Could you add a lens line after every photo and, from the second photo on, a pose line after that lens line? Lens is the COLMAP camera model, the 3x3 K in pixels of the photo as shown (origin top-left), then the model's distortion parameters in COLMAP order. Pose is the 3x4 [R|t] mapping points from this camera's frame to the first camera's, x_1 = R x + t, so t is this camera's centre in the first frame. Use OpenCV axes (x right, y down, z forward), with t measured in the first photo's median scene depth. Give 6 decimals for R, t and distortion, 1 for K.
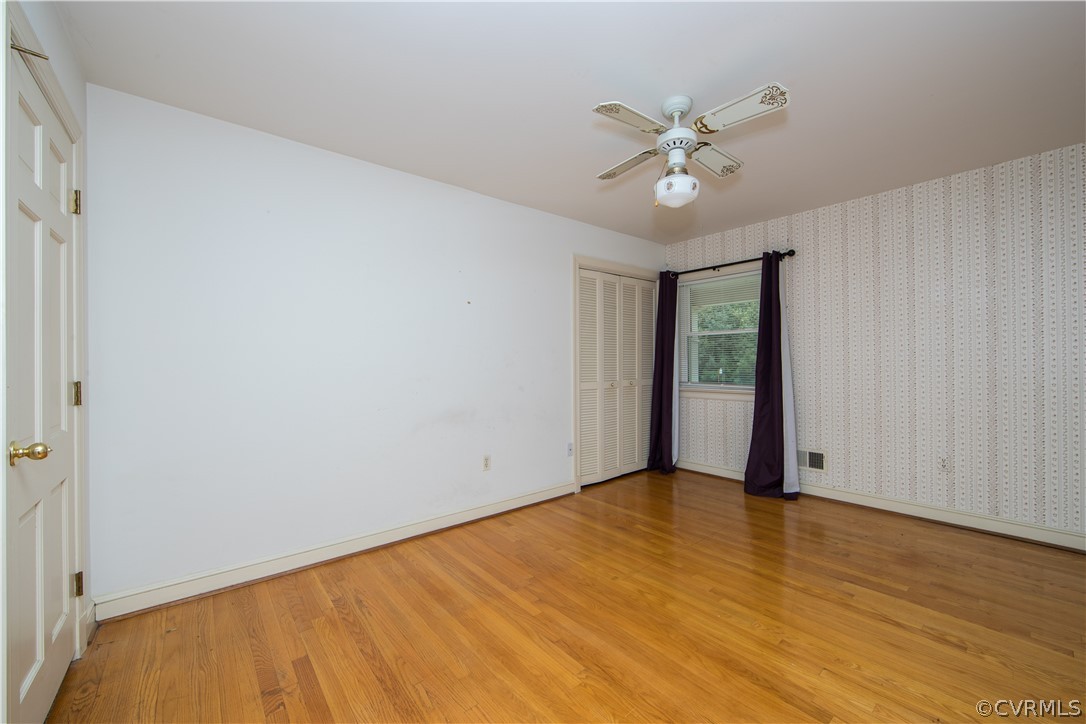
lens RADIAL K [[433.0, 0, 545.4], [0, 433.0, 360.8], [0, 0, 1]] dist [-0.005637, 0.000925]
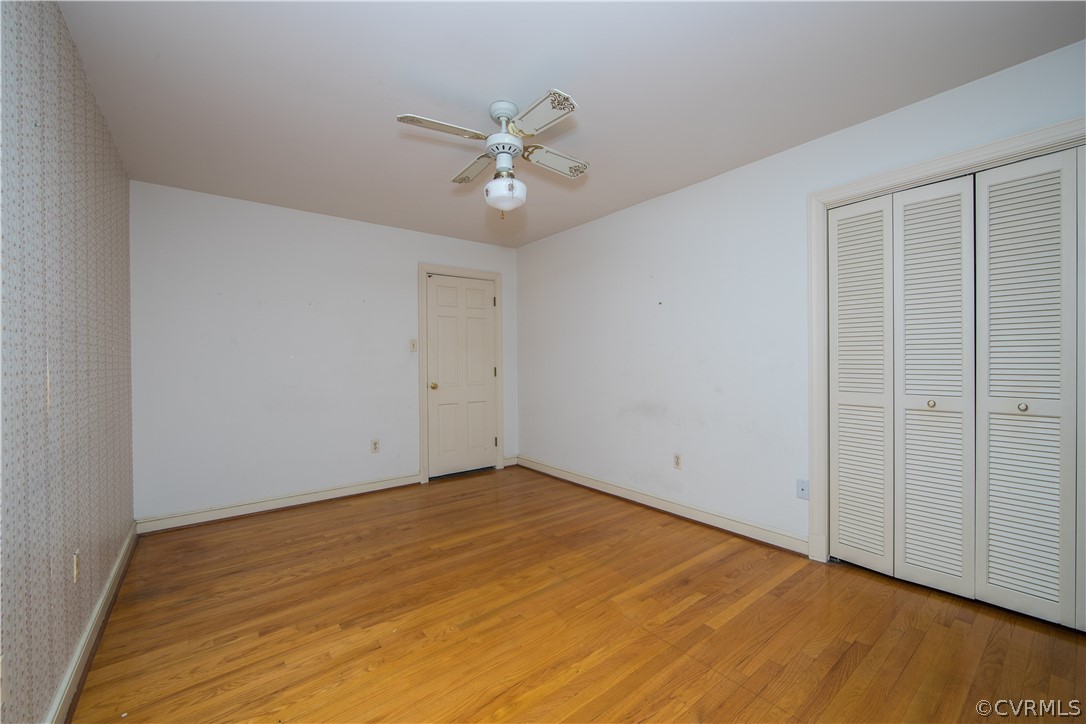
lens RADIAL K [[433.0, 0, 545.4], [0, 433.0, 360.8], [0, 0, 1]] dist [-0.005637, 0.000925]
pose [[-0.032732, 0.004571, -0.999454, 1.302070], [0.011338, 0.999927, 0.004202, -0.002697], [0.999400, -0.011194, -0.032781, 1.107279]]
